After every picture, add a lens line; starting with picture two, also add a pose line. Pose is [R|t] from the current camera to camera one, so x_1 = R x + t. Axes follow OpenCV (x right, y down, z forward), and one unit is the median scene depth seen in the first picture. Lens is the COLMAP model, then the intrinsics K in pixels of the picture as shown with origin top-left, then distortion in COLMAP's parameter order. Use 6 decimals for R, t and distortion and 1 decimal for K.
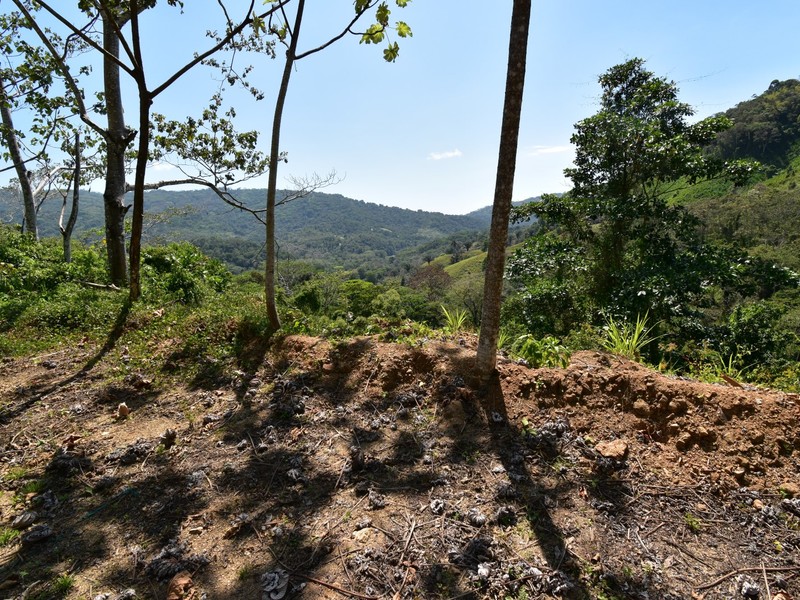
lens RADIAL K [[374.5, 0, 400.0], [0, 374.5, 300.0], [0, 0, 1]] dist [0.000487, -0.000036]
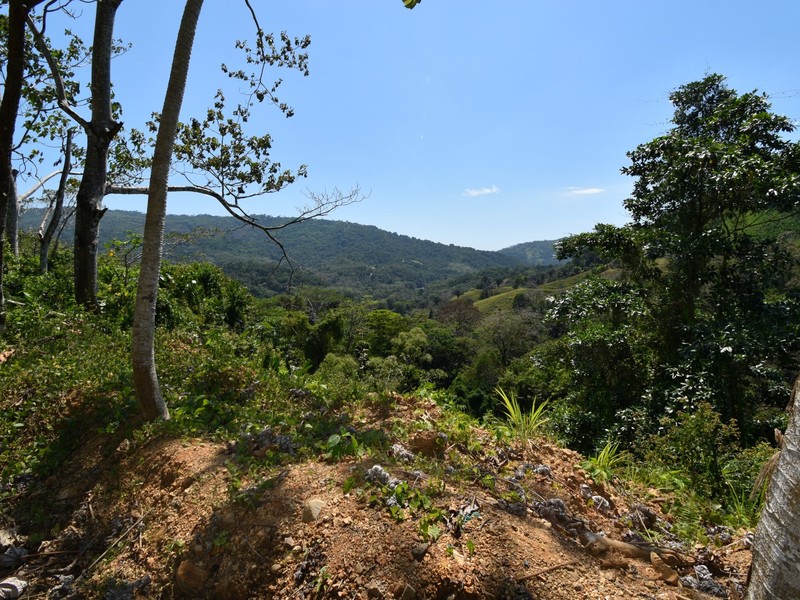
lens RADIAL K [[374.5, 0, 400.0], [0, 374.5, 300.0], [0, 0, 1]] dist [0.000487, -0.000036]
pose [[0.995541, 0.055000, -0.076633, 0.004173], [-0.061255, 0.994764, -0.081809, -0.013034], [0.071732, 0.086139, 0.993697, 0.130633]]
